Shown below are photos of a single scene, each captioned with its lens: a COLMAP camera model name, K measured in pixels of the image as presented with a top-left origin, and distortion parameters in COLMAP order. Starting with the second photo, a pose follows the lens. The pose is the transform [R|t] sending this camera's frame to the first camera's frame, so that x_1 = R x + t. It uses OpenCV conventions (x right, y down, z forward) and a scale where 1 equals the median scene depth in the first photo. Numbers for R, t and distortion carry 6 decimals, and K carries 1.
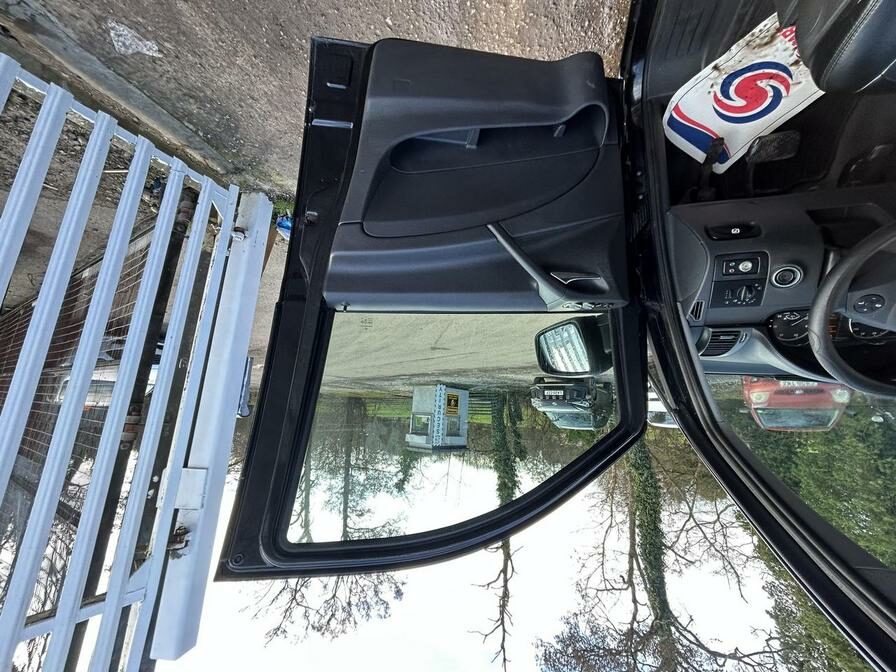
lens RADIAL K [[358.5, 0, 448.0], [0, 358.5, 336.0], [0, 0, 1]] dist [0.002183, -0.000073]
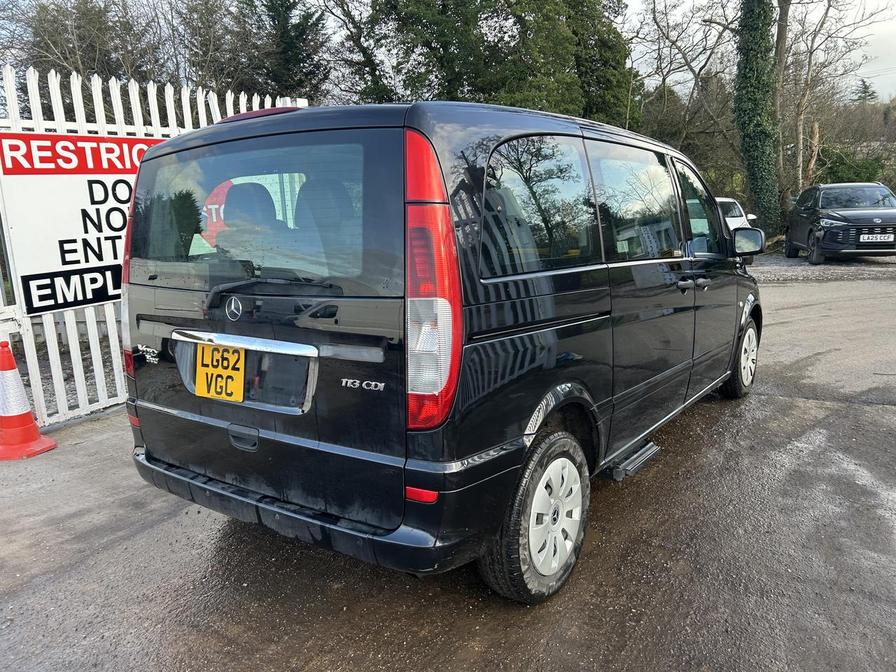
lens RADIAL K [[679.4, 0, 444.8], [0, 679.4, 323.3], [0, 0, 1]] dist [0.029591, -0.006375]
pose [[-0.621411, -0.068310, 0.780501, -0.139012], [0.105264, -0.994439, -0.003226, -0.051057], [0.776381, 0.080154, 0.625146, -0.256129]]
